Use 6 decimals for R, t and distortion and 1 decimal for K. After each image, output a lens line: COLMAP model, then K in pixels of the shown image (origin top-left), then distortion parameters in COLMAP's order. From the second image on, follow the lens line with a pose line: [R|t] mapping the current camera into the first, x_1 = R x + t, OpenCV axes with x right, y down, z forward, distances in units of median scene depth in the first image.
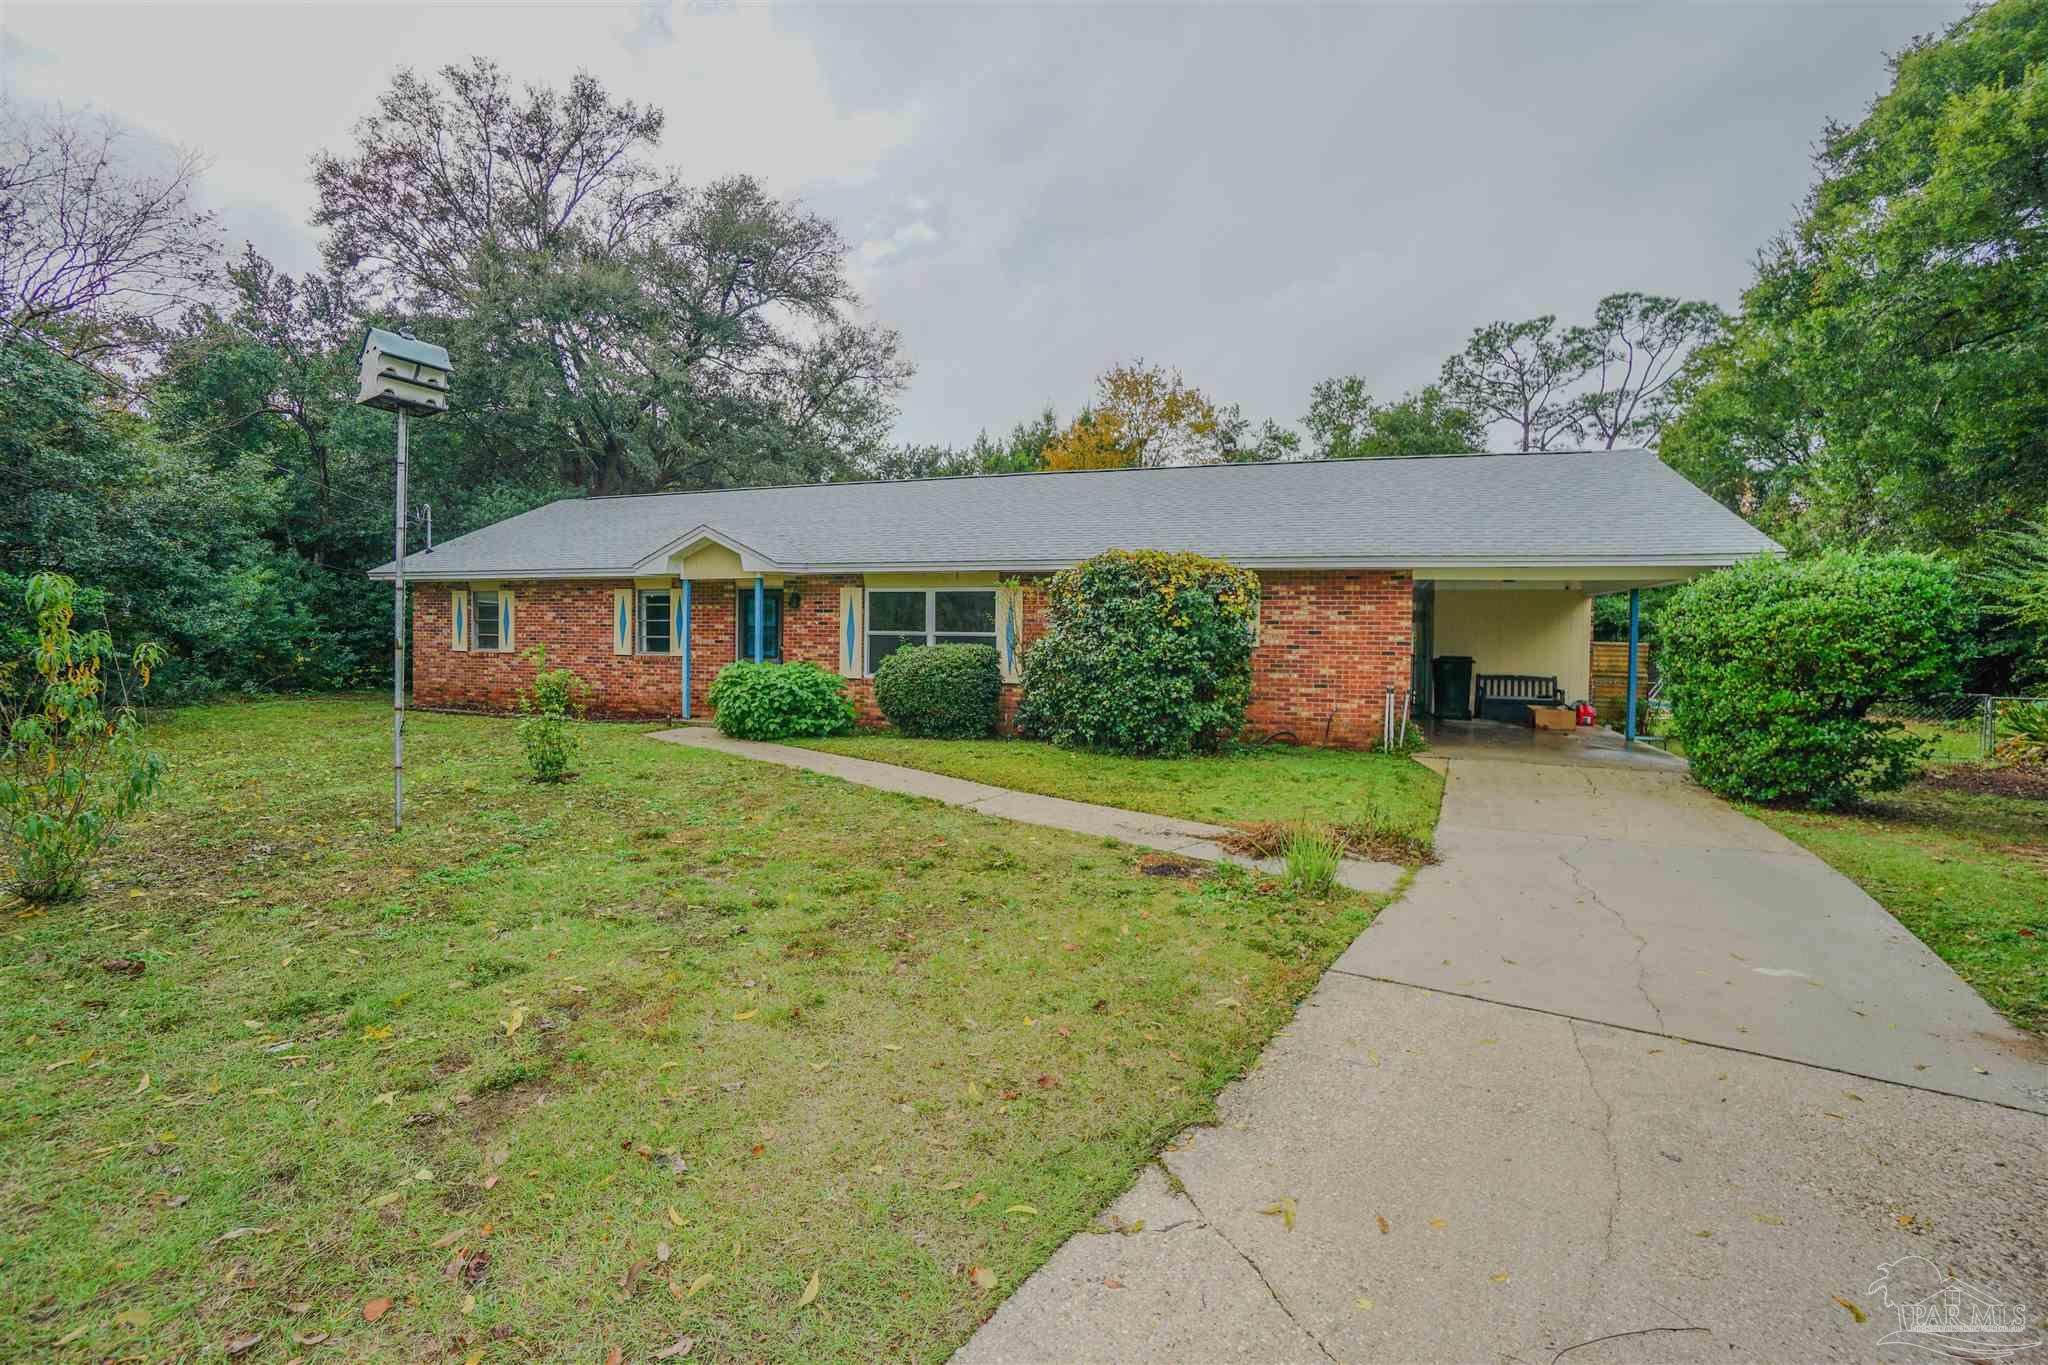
lens RADIAL K [[889.8, 0, 1027.1], [0, 889.8, 688.0], [0, 0, 1]] dist [-0.035355, 0.005144]
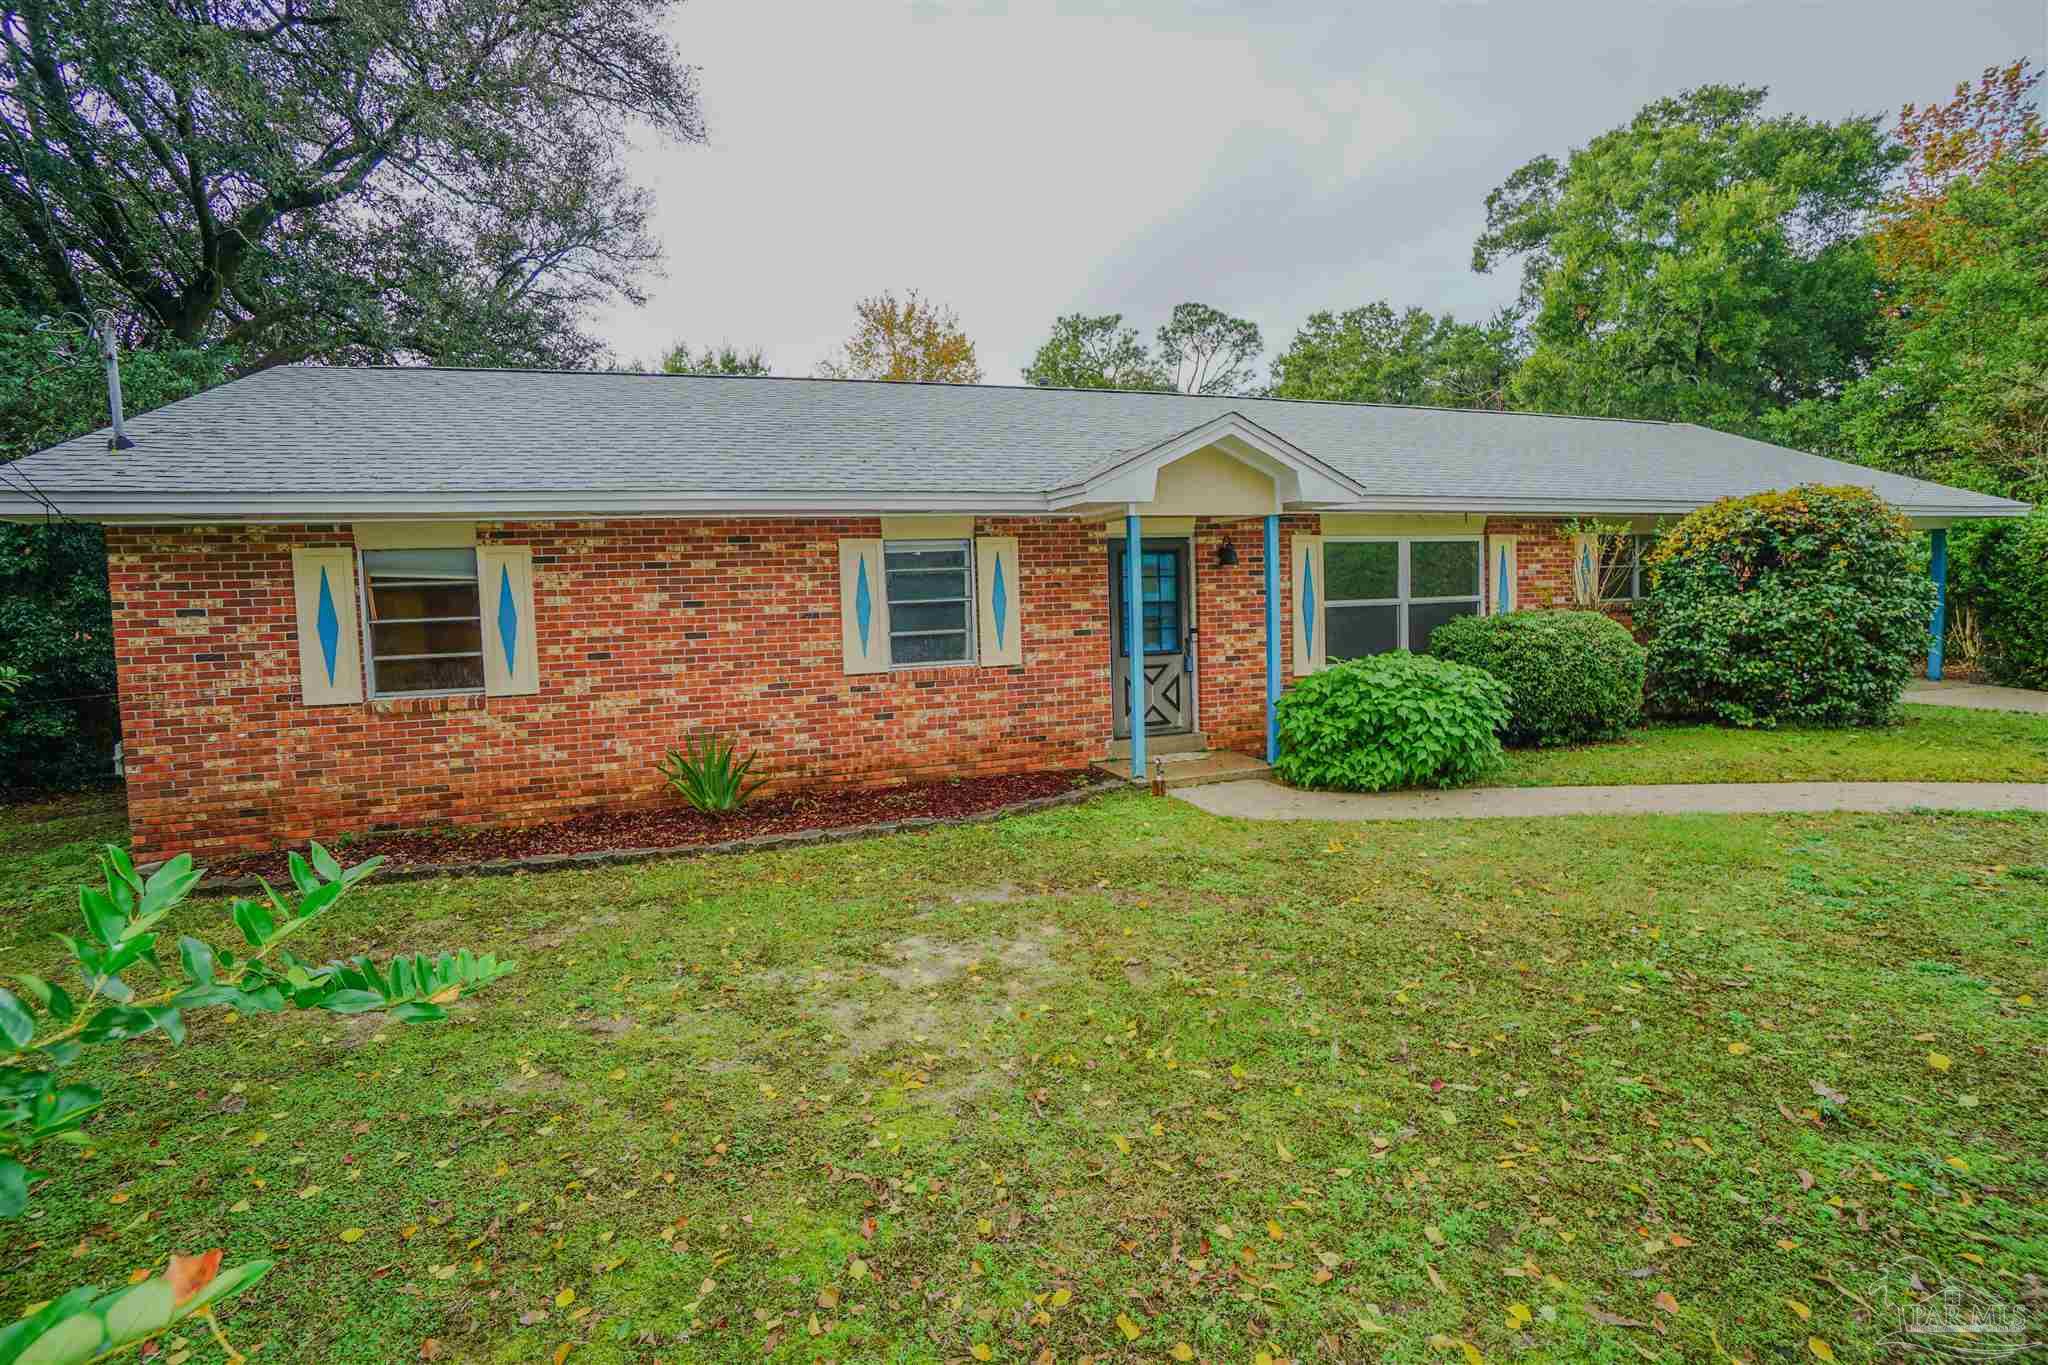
lens RADIAL K [[889.8, 0, 1033.3], [0, 889.8, 671.5], [0, 0, 1]] dist [-0.035355, 0.005144]
pose [[0.786808, -0.088018, 0.610890, -0.665448], [0.082640, 0.995890, 0.037052, -0.047456], [-0.611641, 0.021331, 0.790848, 0.533071]]
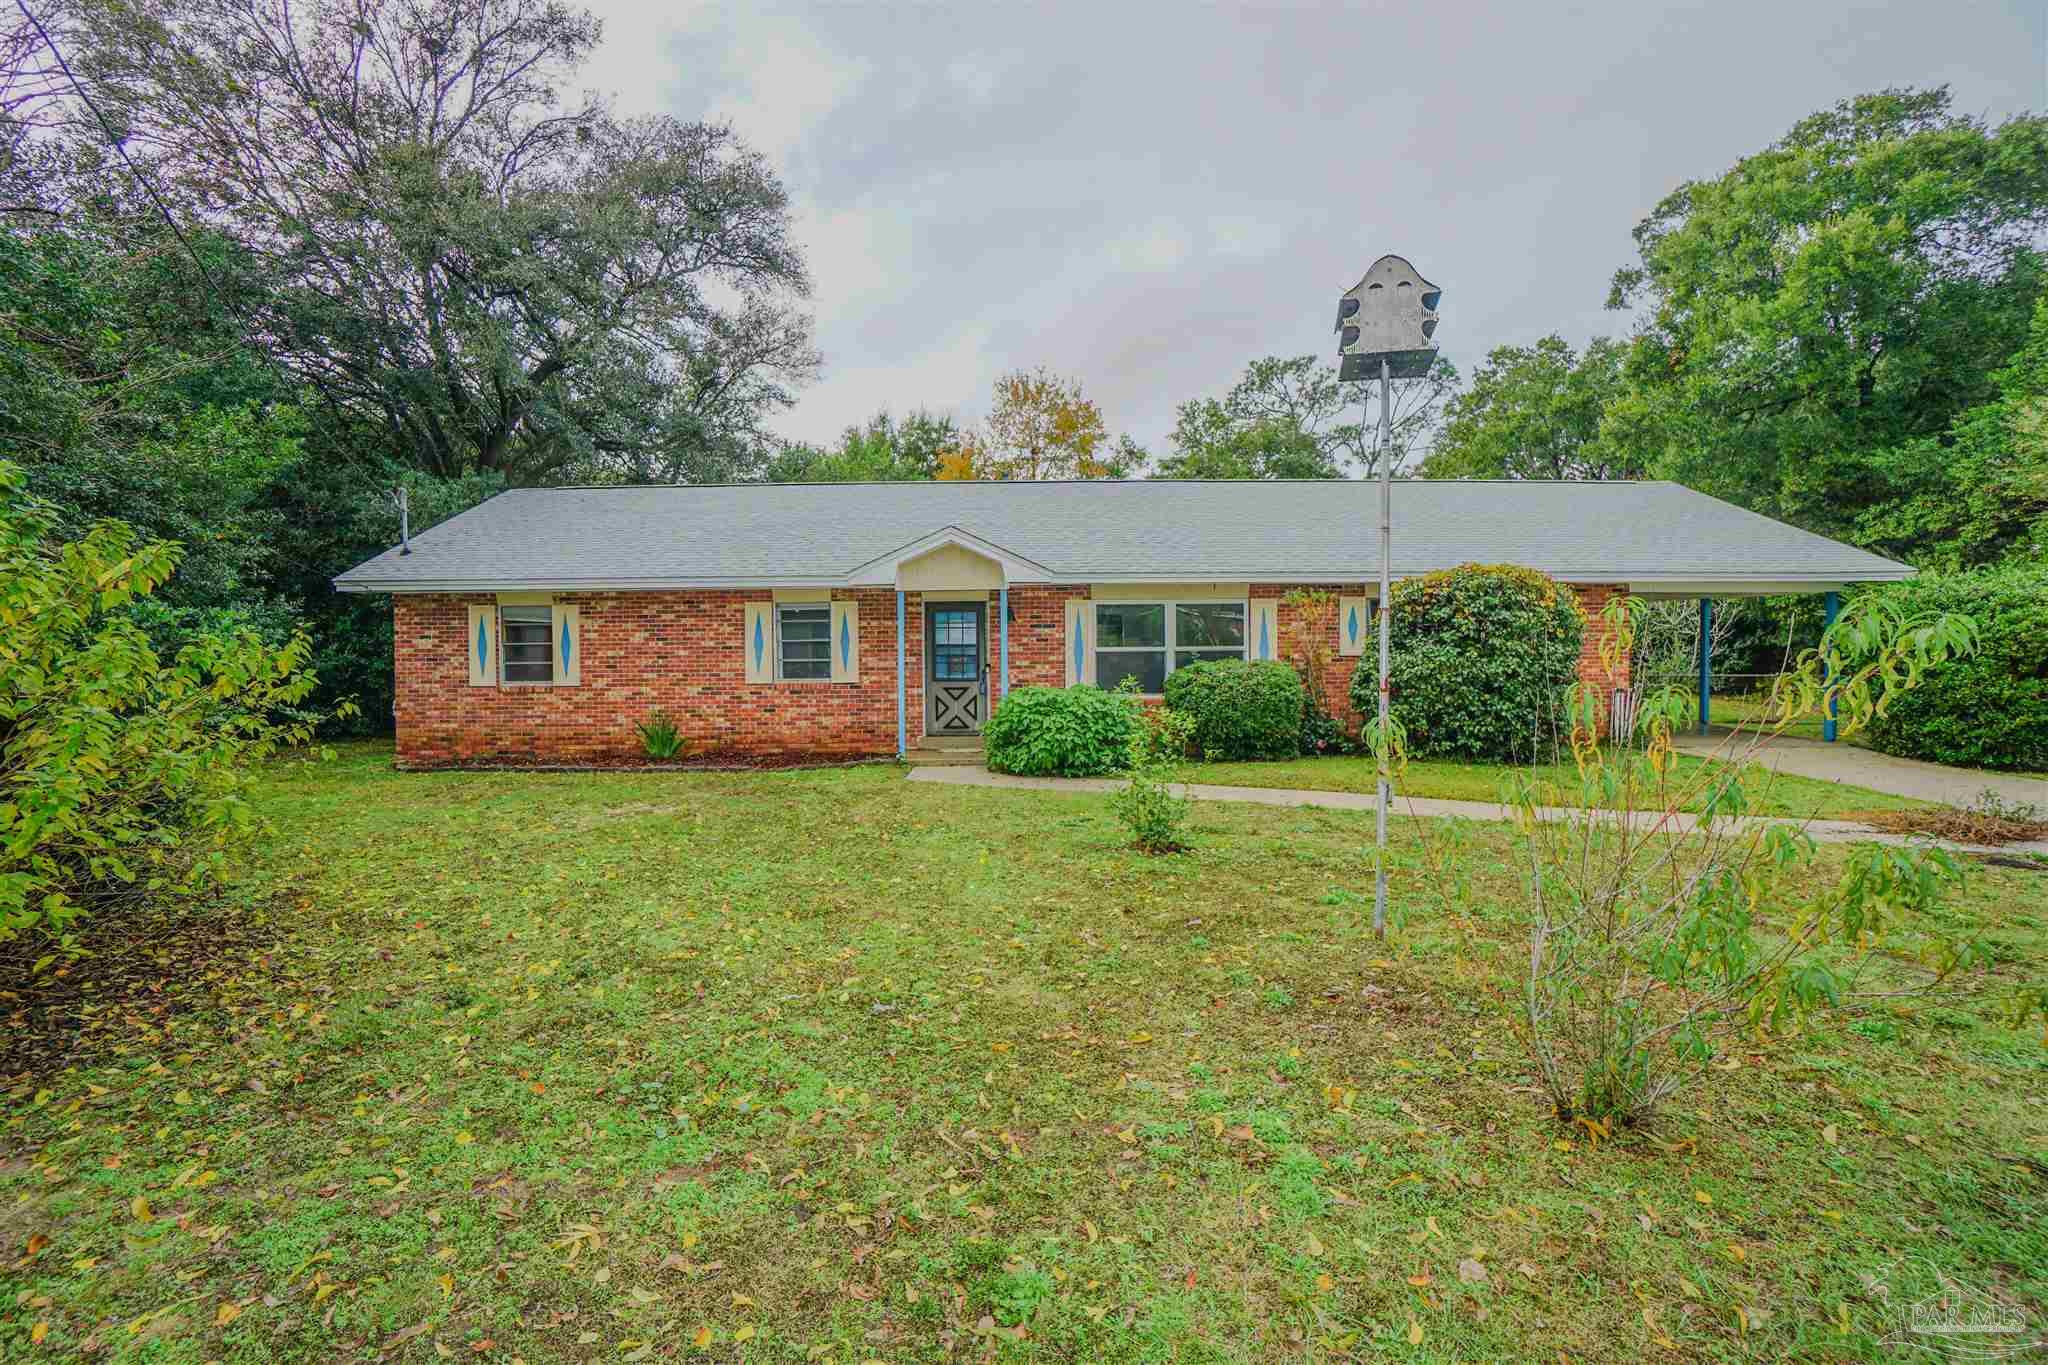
lens RADIAL K [[889.8, 0, 1008.6], [0, 889.8, 685.6], [0, 0, 1]] dist [-0.035355, 0.005144]
pose [[0.937570, -0.038959, 0.345608, -0.507972], [0.041913, 0.999121, -0.001075, -0.024272], [-0.345262, 0.015494, 0.938378, 0.152756]]
